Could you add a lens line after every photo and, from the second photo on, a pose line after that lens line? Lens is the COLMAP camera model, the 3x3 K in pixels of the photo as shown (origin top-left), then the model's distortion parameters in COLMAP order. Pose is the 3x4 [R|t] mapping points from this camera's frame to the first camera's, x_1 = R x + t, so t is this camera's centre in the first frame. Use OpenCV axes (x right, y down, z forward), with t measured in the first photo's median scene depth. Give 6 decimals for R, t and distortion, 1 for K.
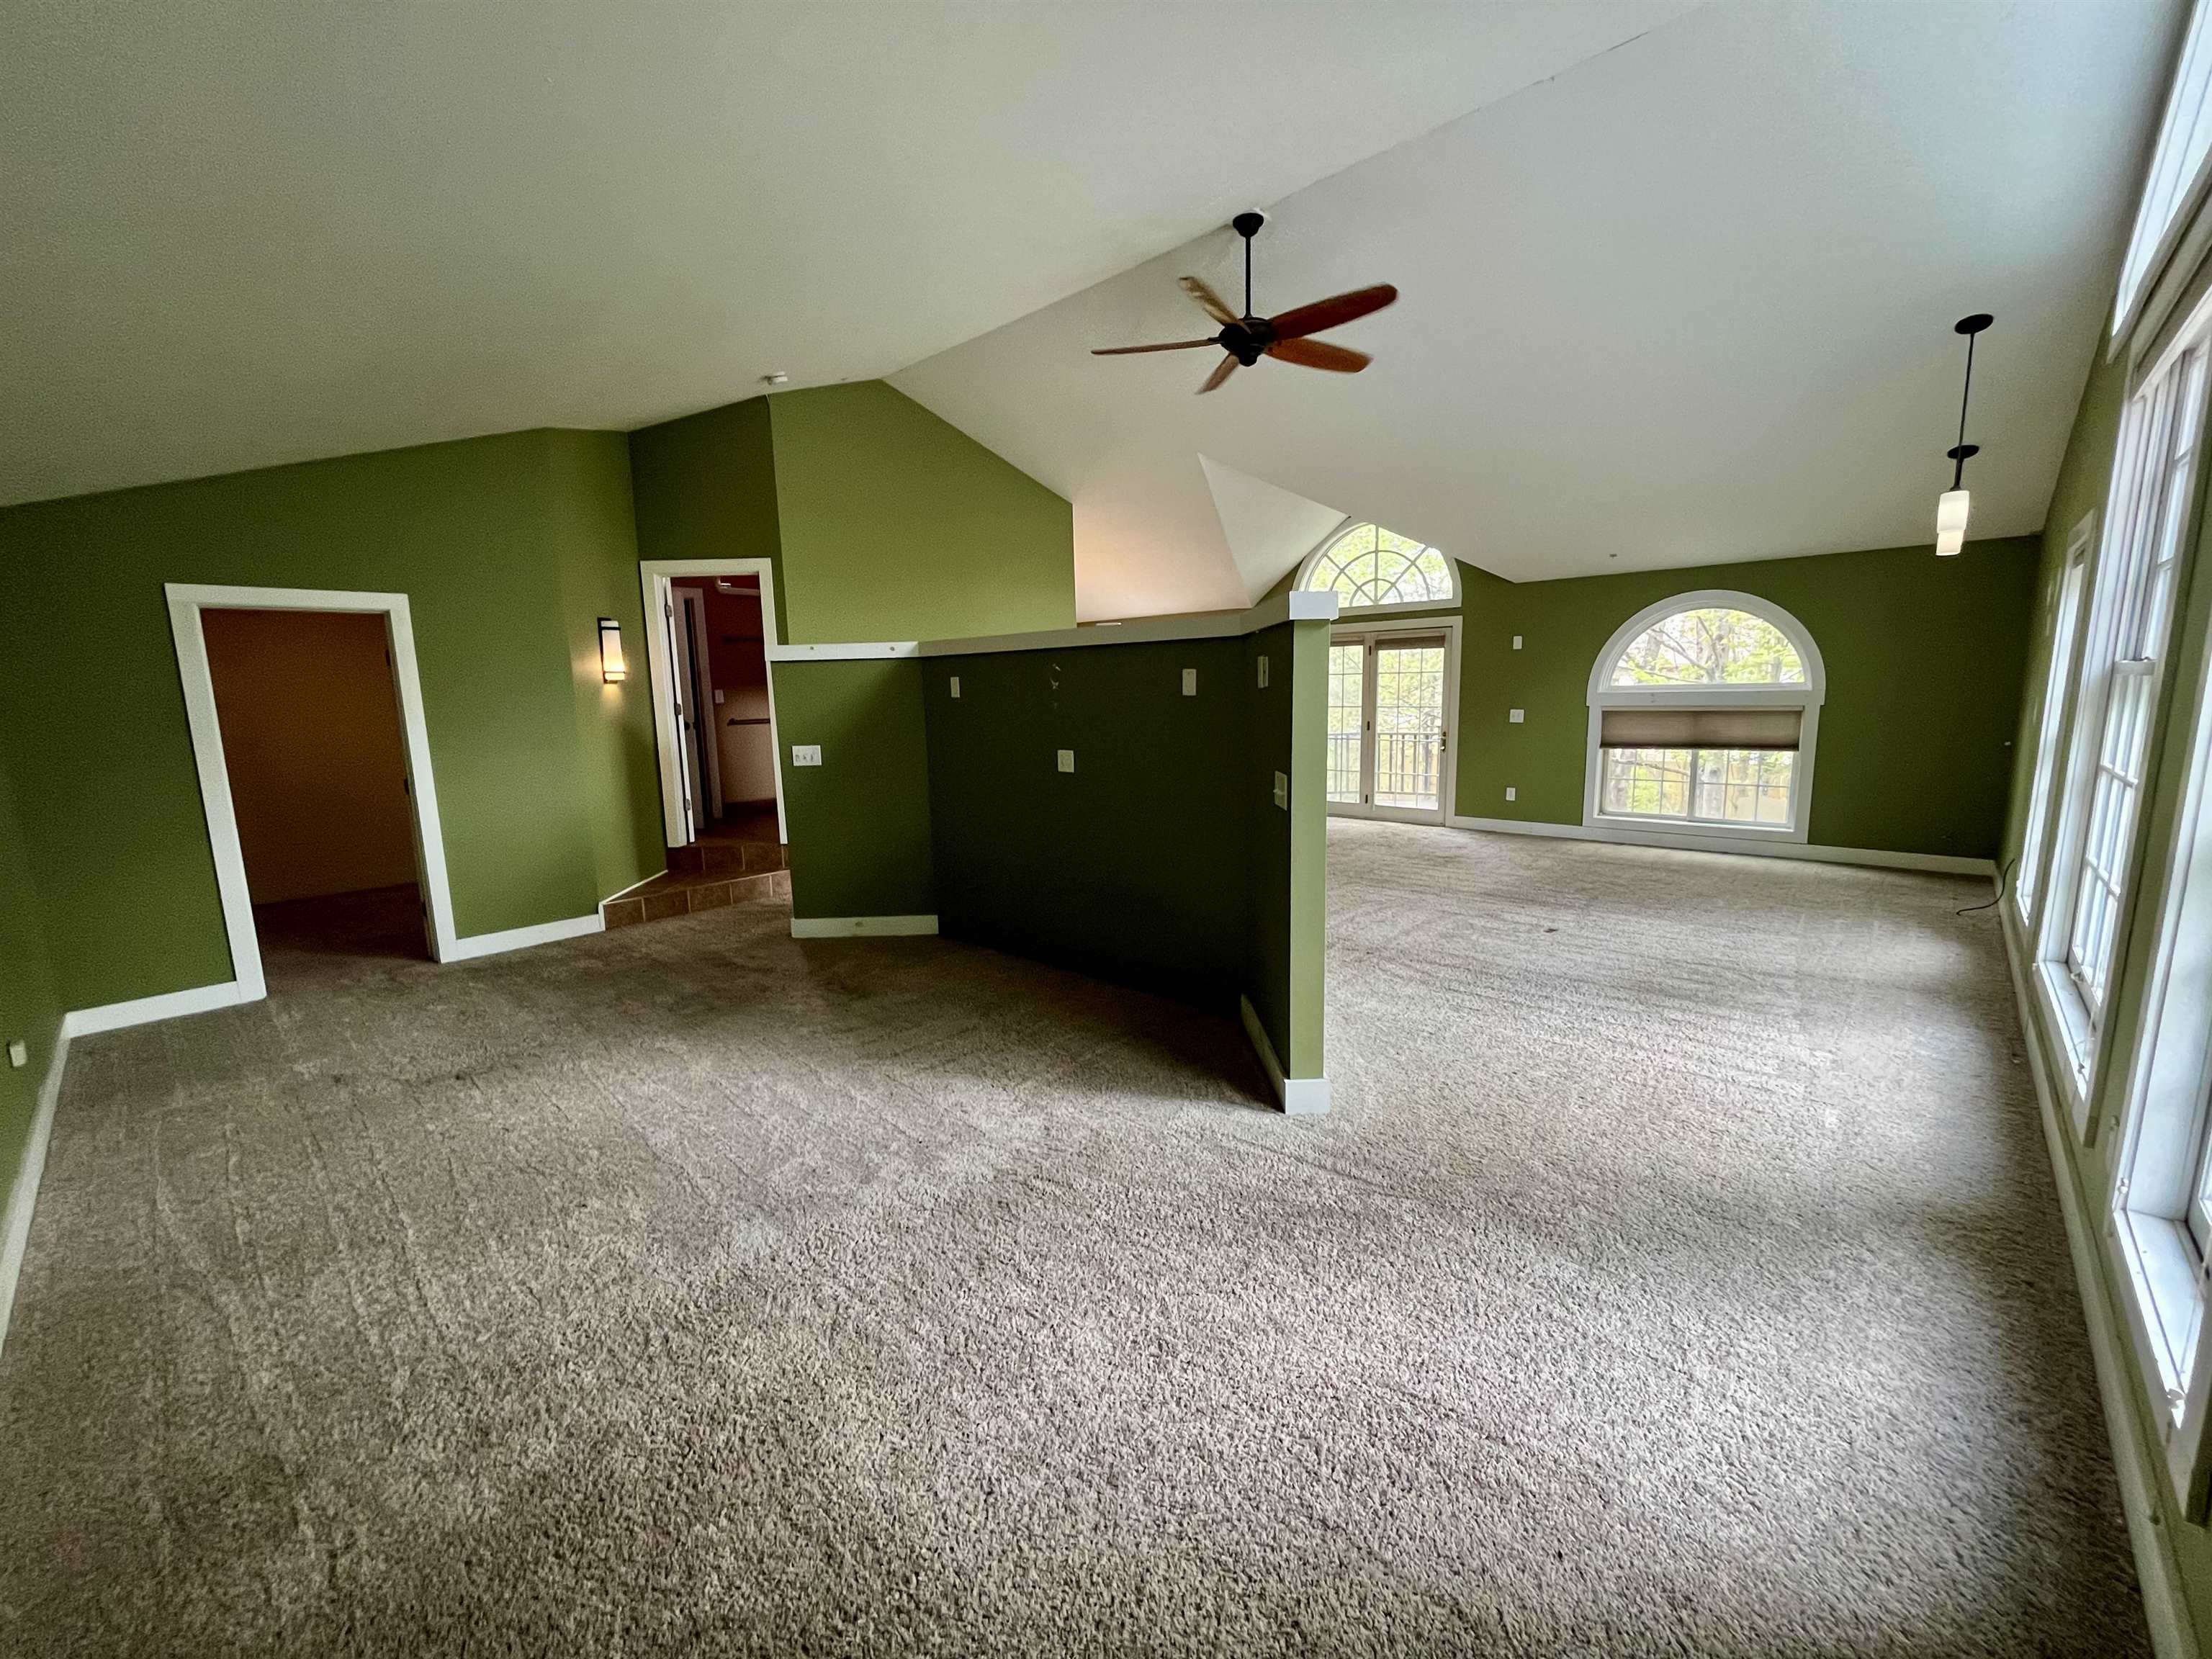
lens RADIAL K [[892.6, 0, 1108.2], [0, 892.6, 824.8], [0, 0, 1]] dist [0.001816, -0.003785]
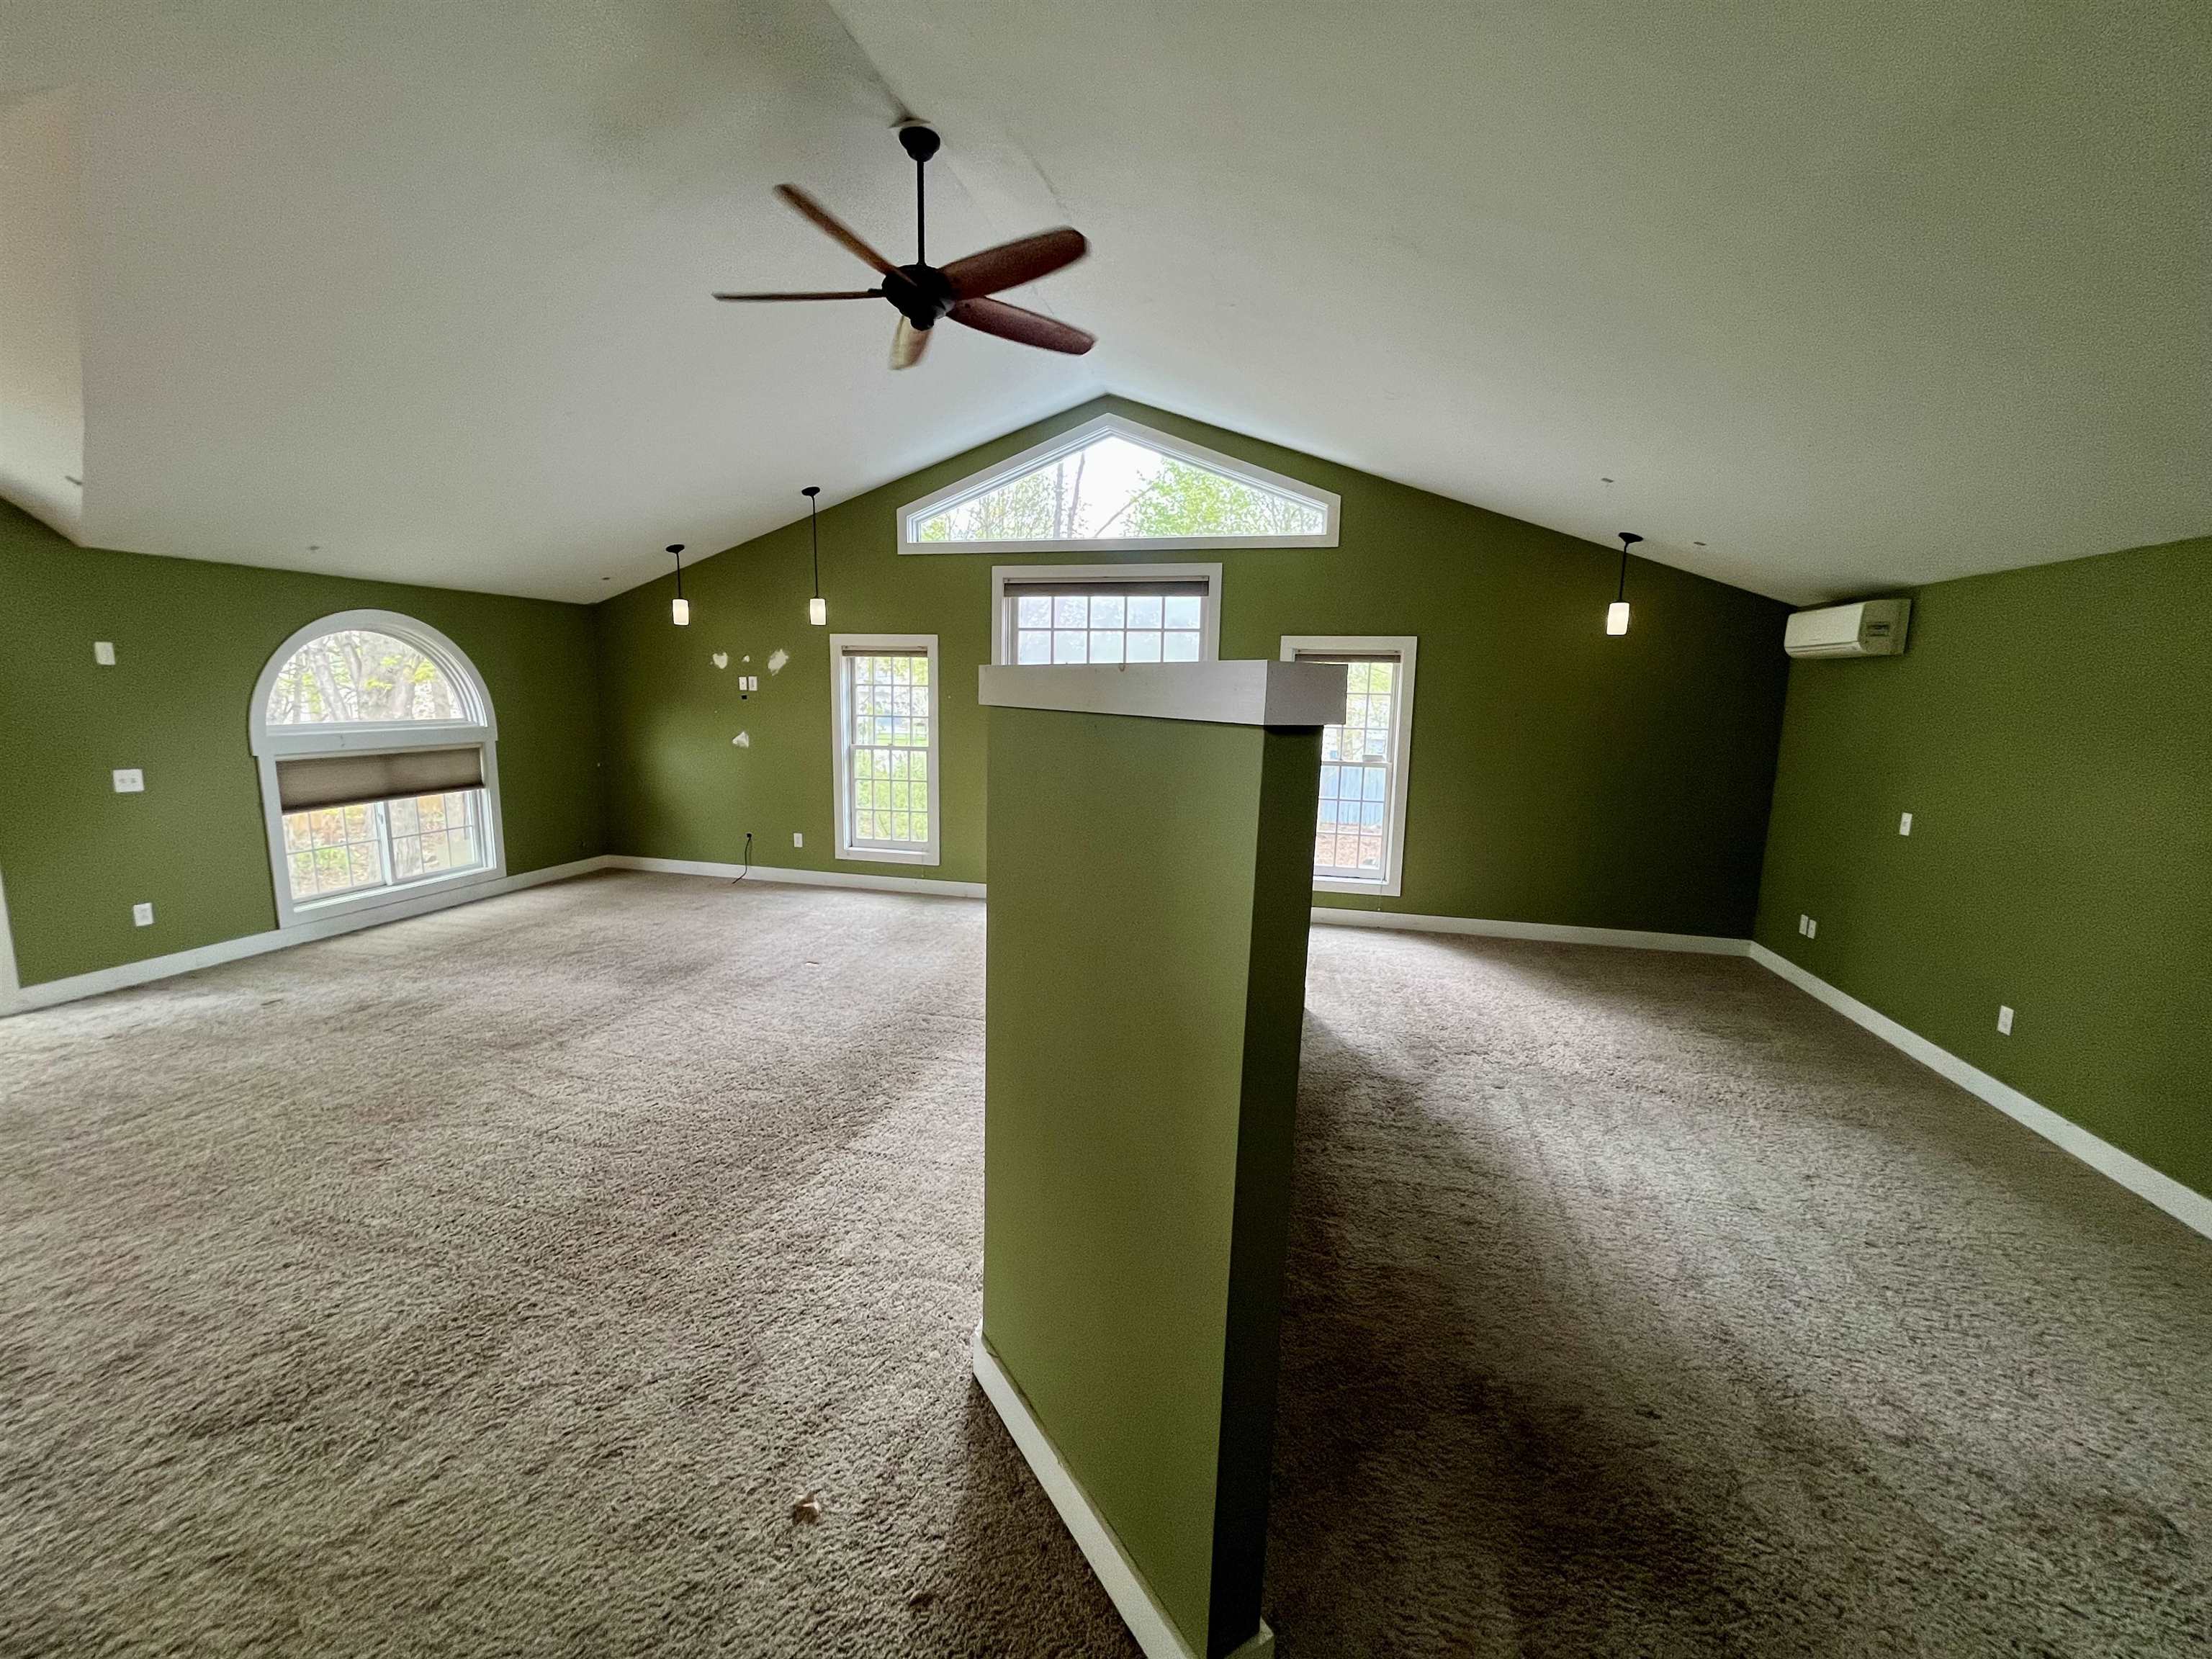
lens RADIAL K [[892.6, 0, 1108.2], [0, 892.6, 824.8], [0, 0, 1]] dist [0.001816, -0.003785]
pose [[-0.486304, -0.122301, 0.865189, -0.353833], [0.120823, 0.971233, 0.205203, -0.136970], [-0.865396, 0.204326, -0.457537, 0.728679]]
